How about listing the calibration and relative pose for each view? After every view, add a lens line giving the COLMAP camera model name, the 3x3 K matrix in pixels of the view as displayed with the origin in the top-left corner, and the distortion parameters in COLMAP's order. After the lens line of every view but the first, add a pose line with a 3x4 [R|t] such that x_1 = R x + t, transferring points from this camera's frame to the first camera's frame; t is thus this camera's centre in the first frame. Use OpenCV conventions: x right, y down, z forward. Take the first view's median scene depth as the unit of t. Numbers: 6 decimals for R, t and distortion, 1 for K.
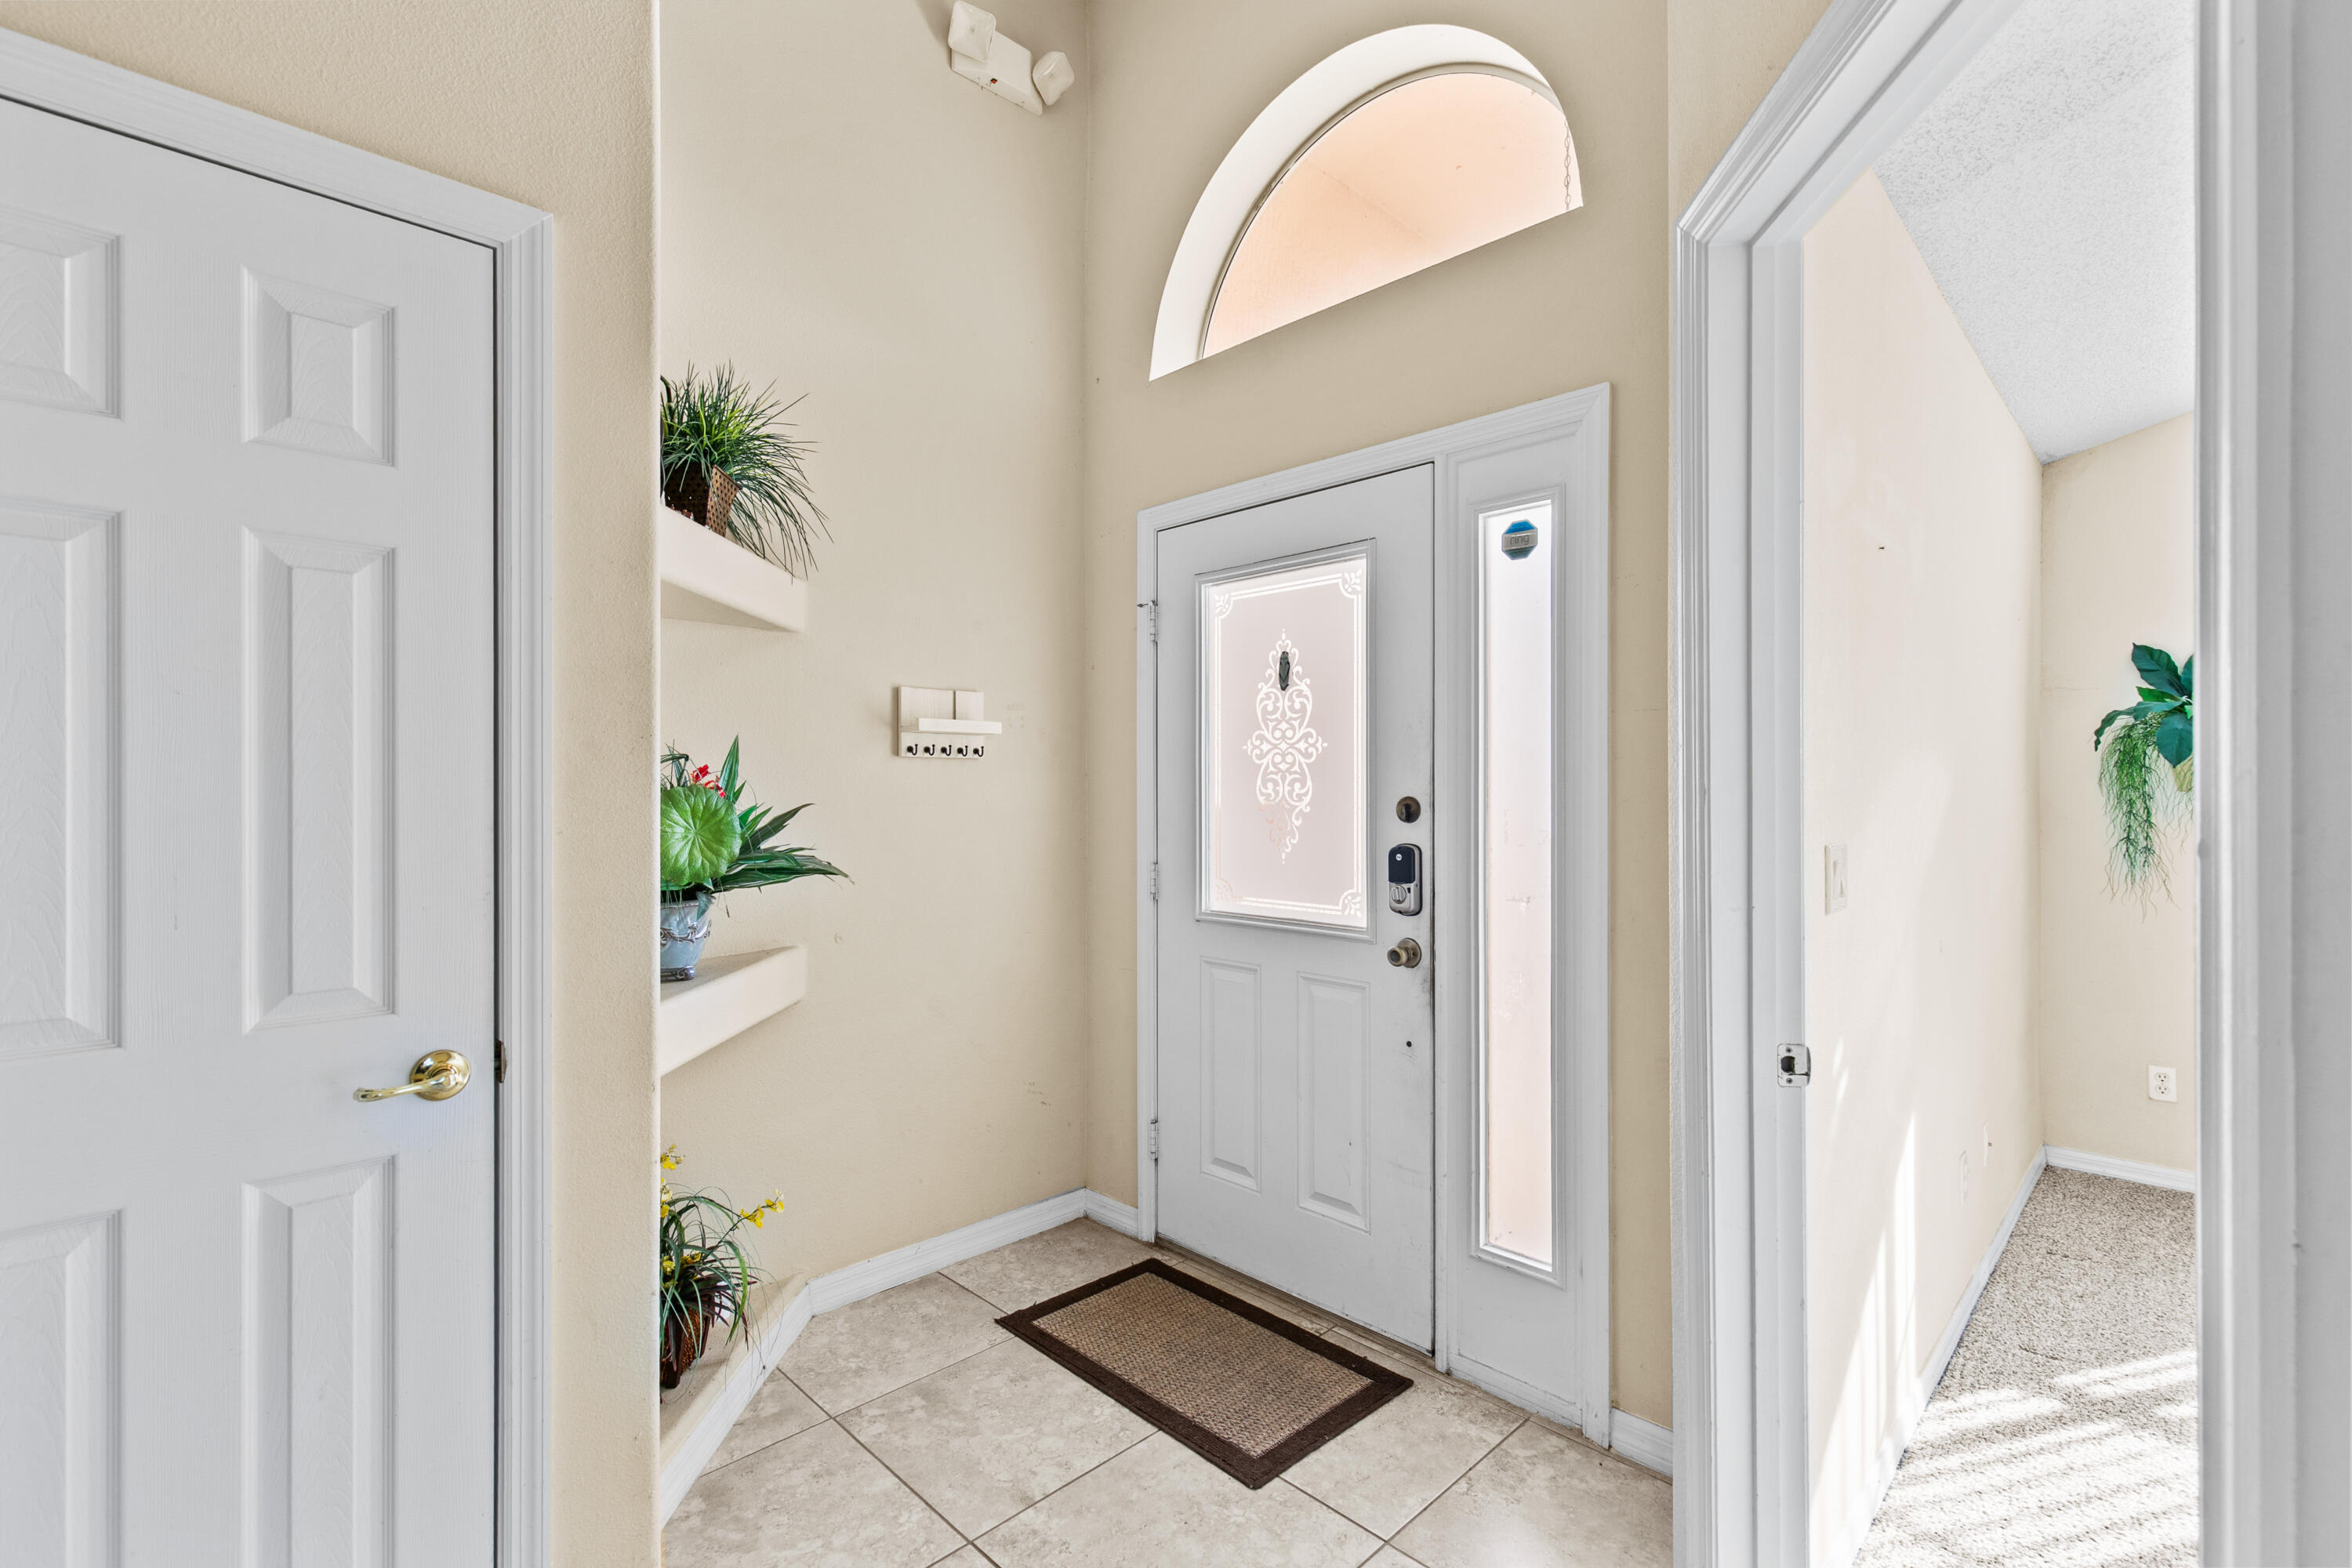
lens RADIAL K [[1051.7, 0, 1189.5], [0, 1051.7, 789.6], [0, 0, 1]] dist [0.000496, 0.000649]
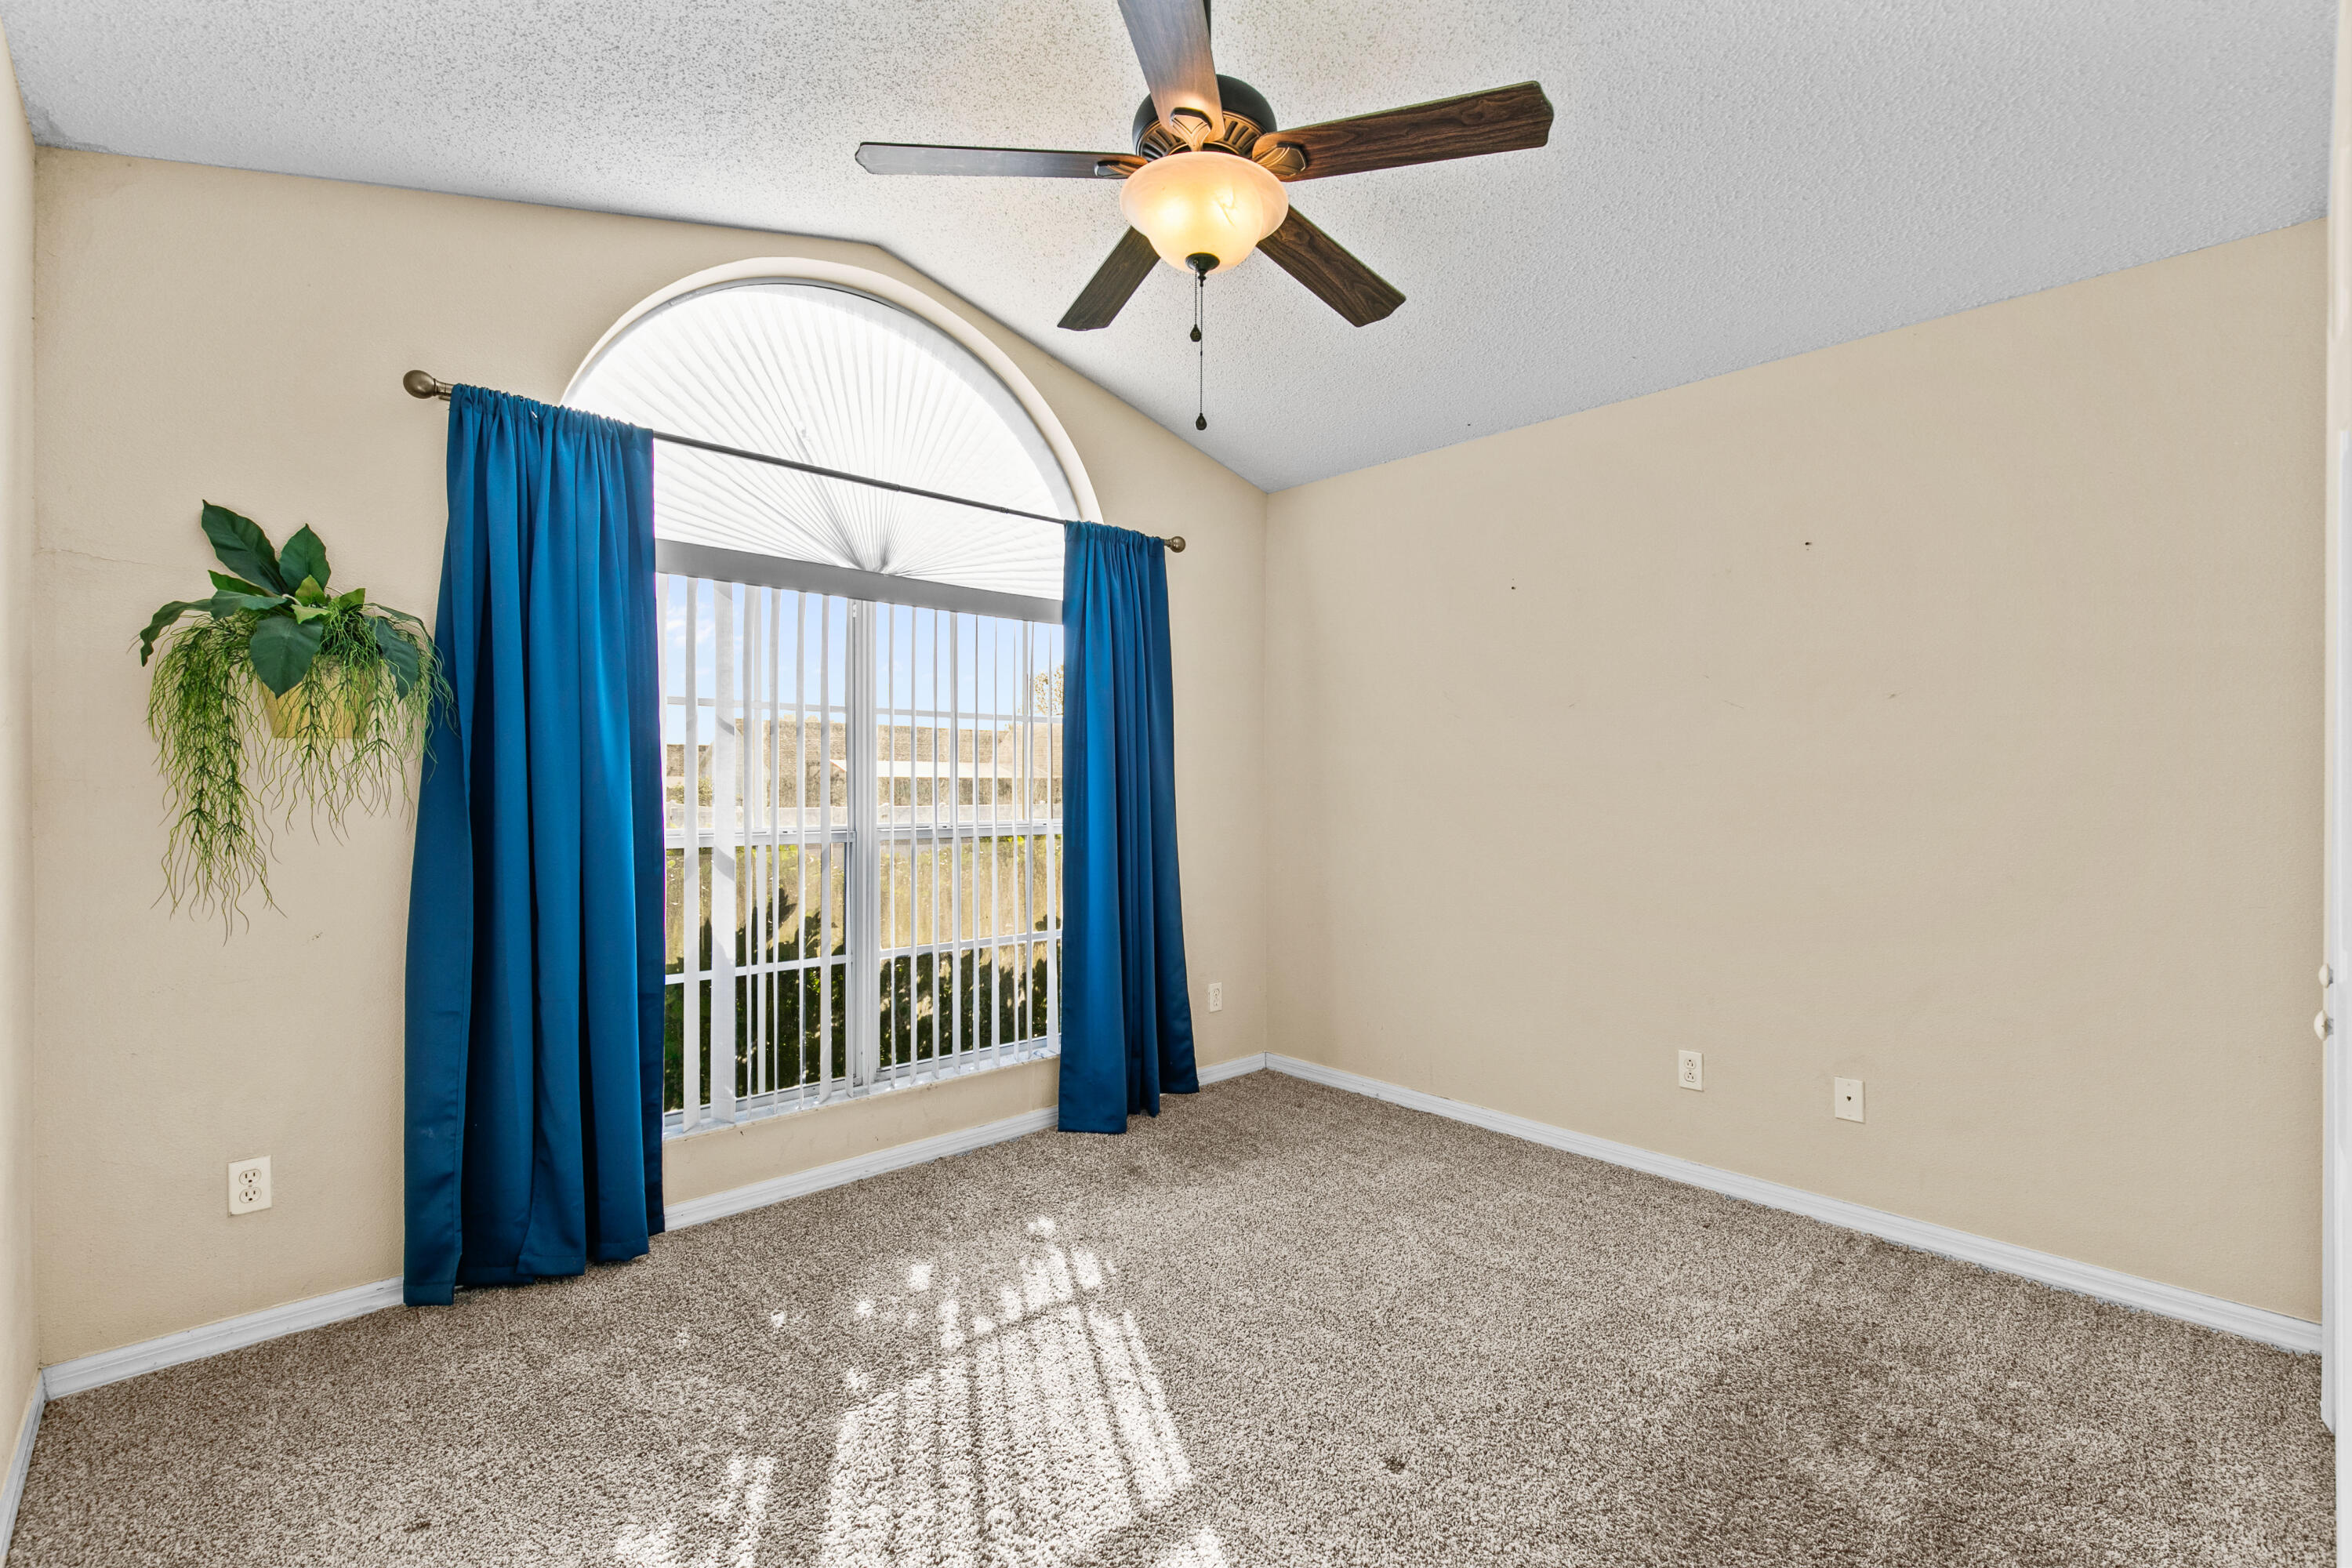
lens RADIAL K [[1051.7, 0, 1190.2], [0, 1051.7, 778.5], [0, 0, 1]] dist [0.000496, 0.000649]
pose [[0.034963, -0.003491, 0.999383, 0.294539], [-0.002198, 0.999991, 0.003570, 0.023589], [-0.999386, -0.002322, 0.034955, 0.396777]]
